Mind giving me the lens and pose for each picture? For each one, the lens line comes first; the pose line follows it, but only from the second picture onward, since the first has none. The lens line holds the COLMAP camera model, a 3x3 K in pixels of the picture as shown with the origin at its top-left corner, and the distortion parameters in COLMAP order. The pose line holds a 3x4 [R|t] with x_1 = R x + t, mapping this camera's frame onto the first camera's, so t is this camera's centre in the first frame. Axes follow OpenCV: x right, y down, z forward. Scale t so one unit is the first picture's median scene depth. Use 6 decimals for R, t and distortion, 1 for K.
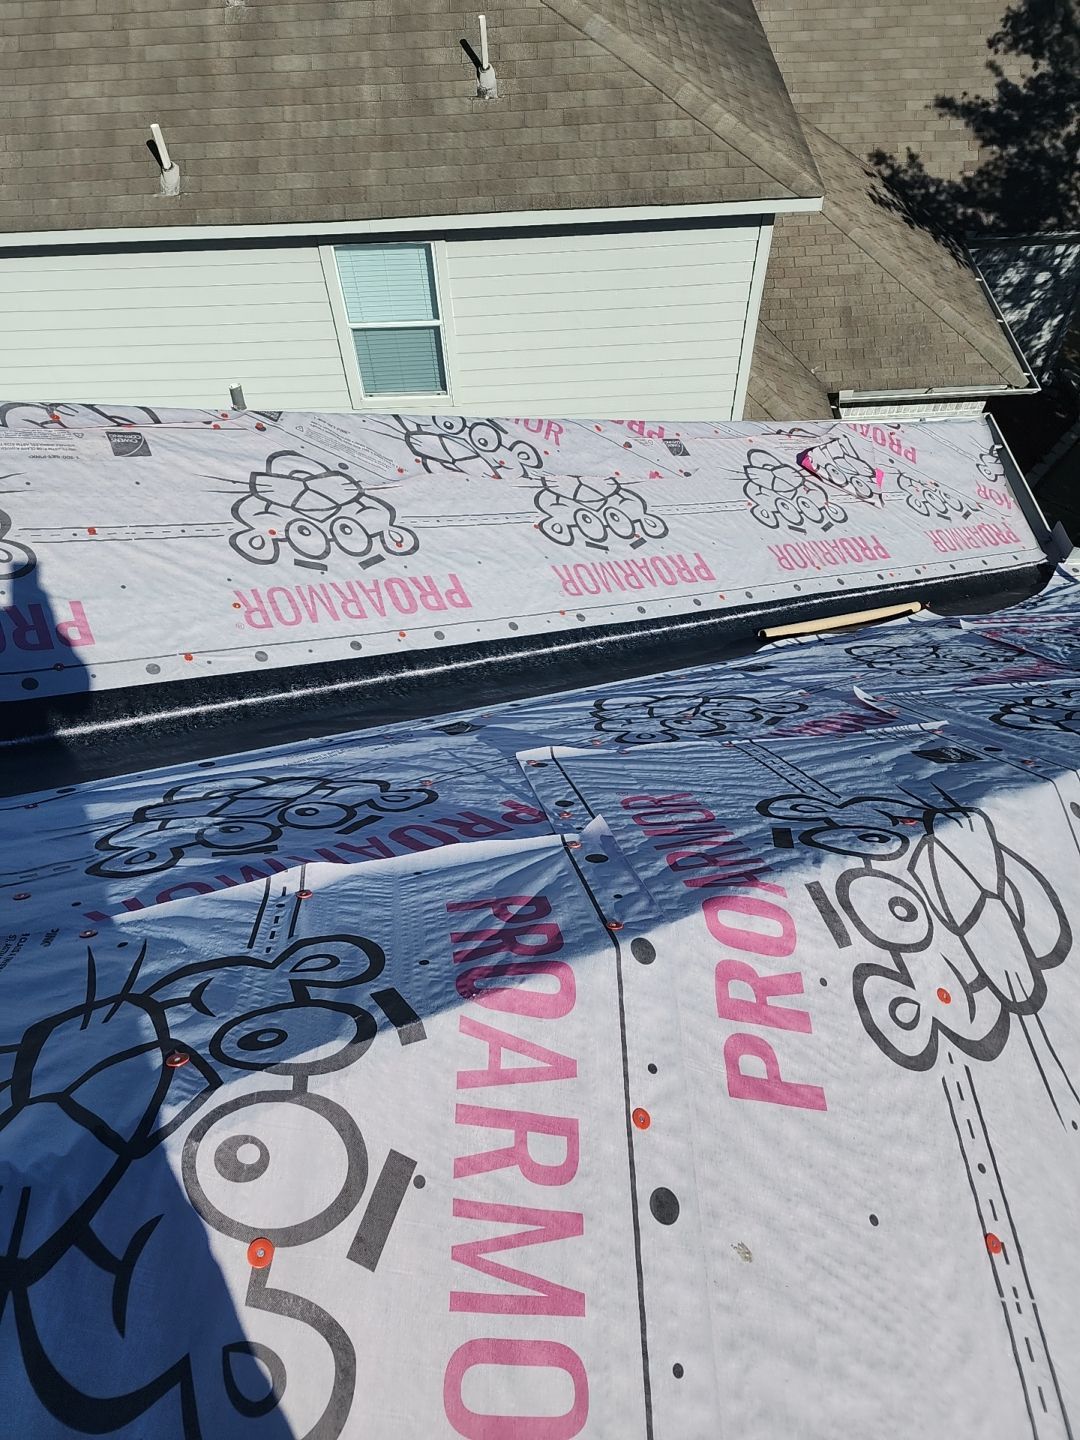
lens RADIAL K [[930.7, 0, 537.9], [0, 930.7, 727.1], [0, 0, 1]] dist [0.074654, -0.054019]
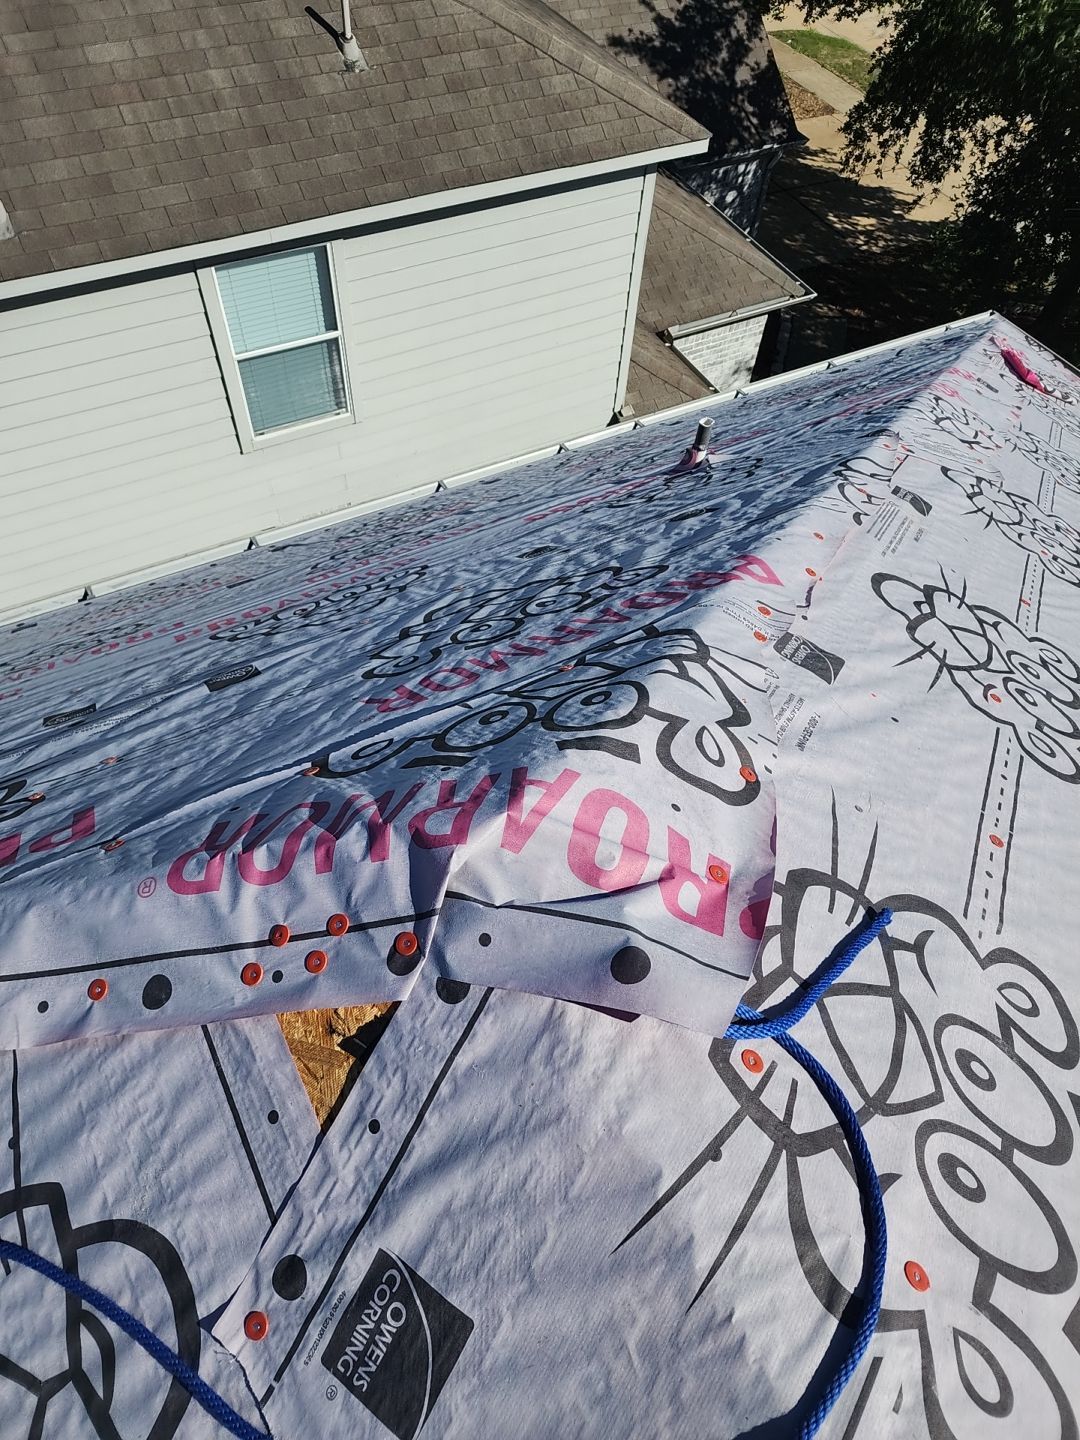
lens RADIAL K [[947.6, 0, 560.2], [0, 947.6, 723.1], [0, 0, 1]] dist [0.073359, -0.056777]
pose [[0.867566, -0.340104, 0.362847, -0.261245], [0.332483, 0.939235, 0.085397, -0.069757], [-0.369843, 0.046553, 0.927927, 0.082119]]
